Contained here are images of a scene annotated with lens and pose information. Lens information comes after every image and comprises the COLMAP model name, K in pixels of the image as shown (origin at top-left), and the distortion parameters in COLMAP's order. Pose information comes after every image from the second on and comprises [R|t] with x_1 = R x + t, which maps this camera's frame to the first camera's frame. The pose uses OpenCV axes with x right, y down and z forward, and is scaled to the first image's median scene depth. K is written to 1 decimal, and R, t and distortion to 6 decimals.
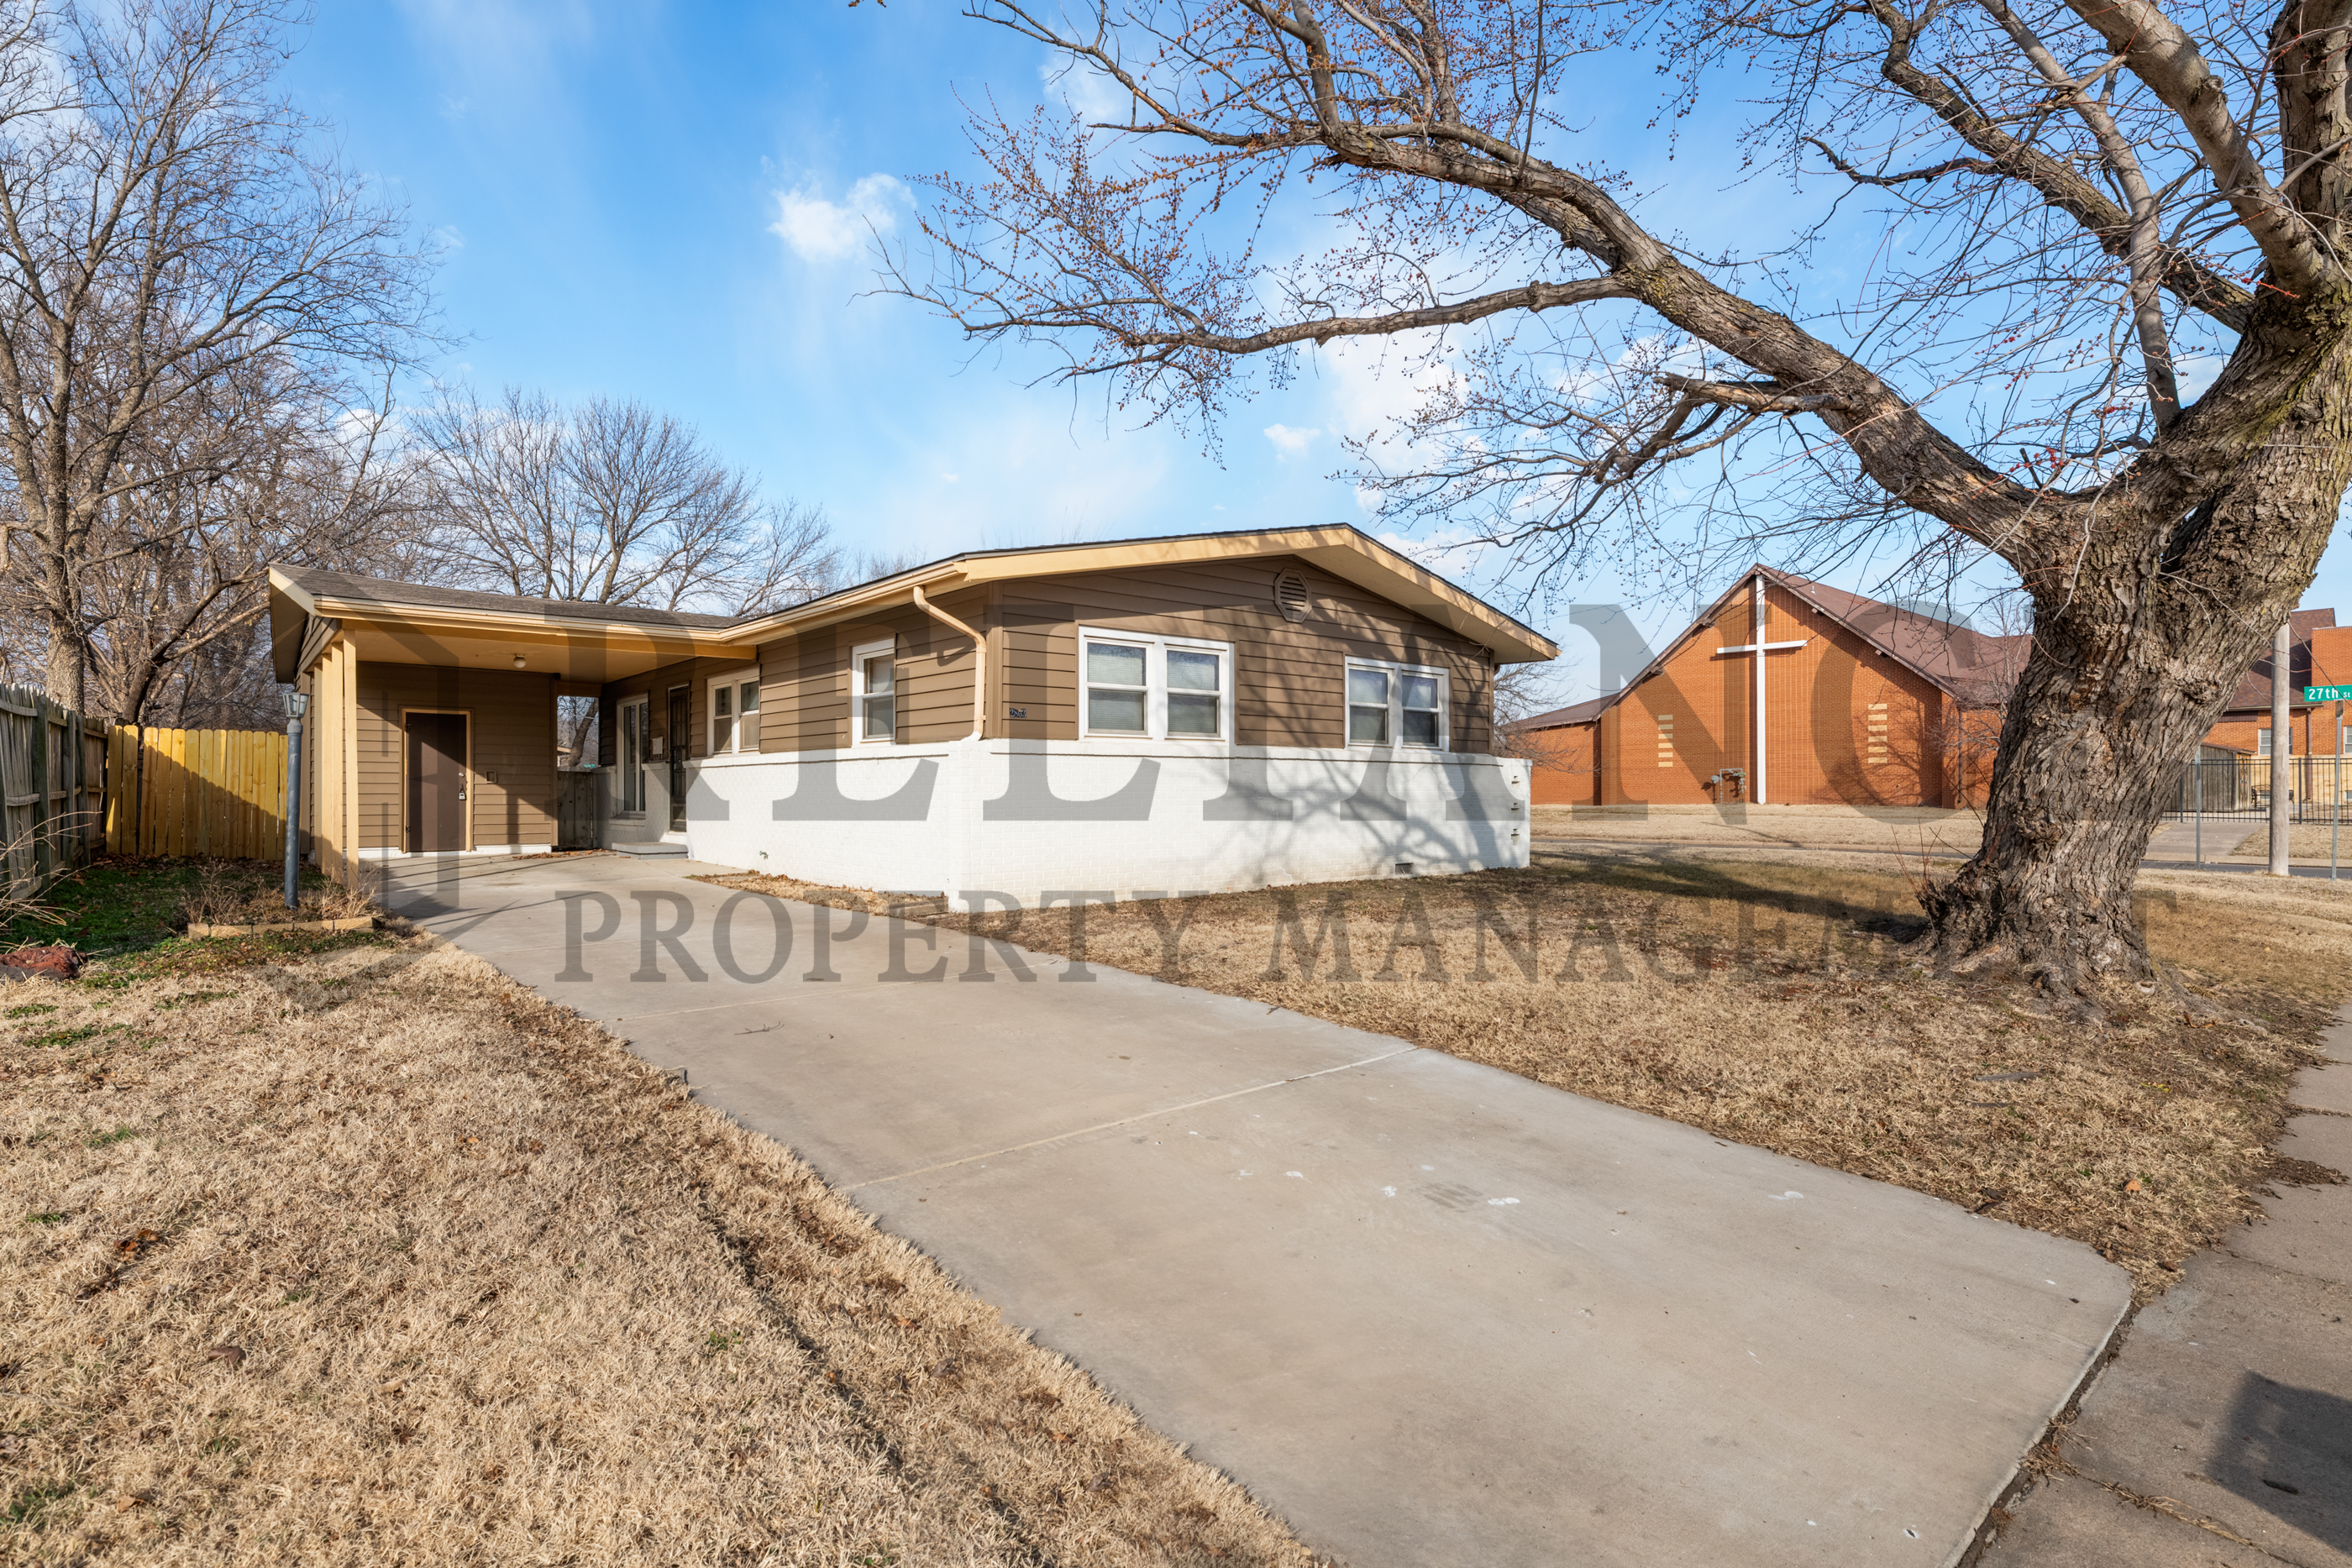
lens RADIAL K [[1101.8, 0, 1176.0], [0, 1101.8, 784.0], [0, 0, 1]] dist [0.018790, -0.000342]
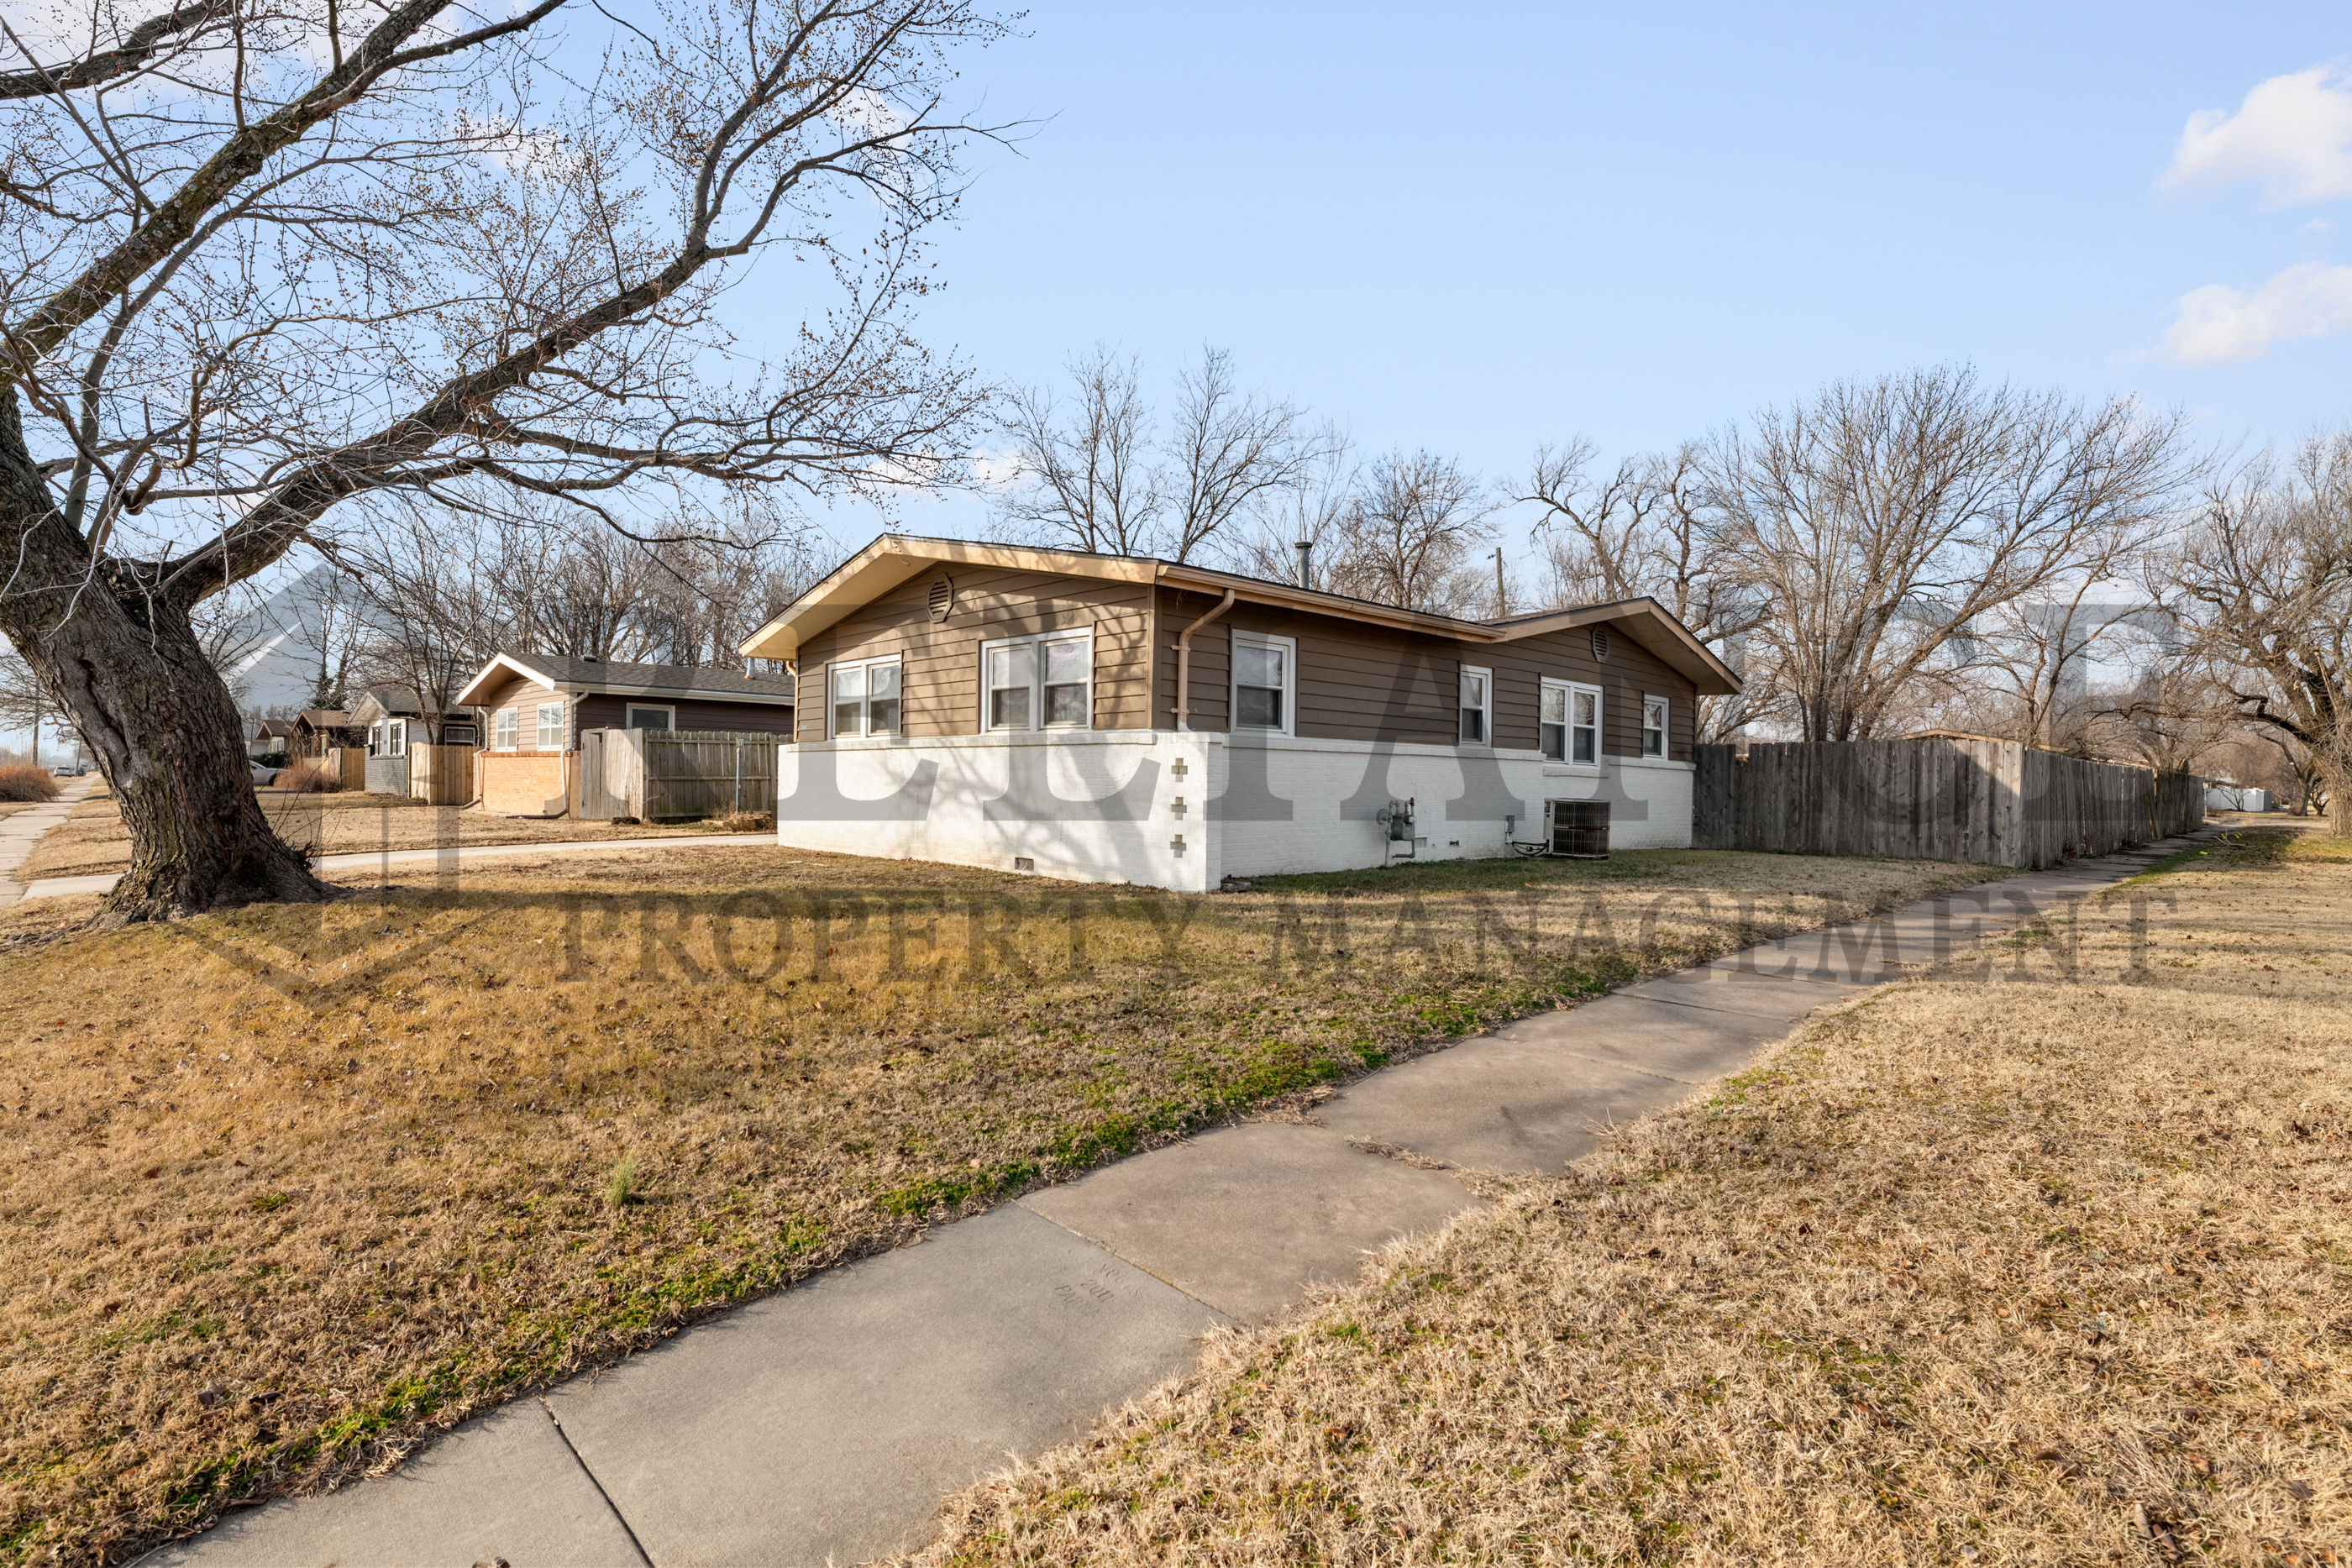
lens RADIAL K [[1101.8, 0, 1176.0], [0, 1101.8, 784.0], [0, 0, 1]] dist [0.018790, -0.000342]
pose [[0.053980, -0.005668, -0.998526, 1.115583], [-0.016085, 0.999849, -0.006545, 0.015223], [0.998412, 0.016415, 0.053881, 1.084836]]
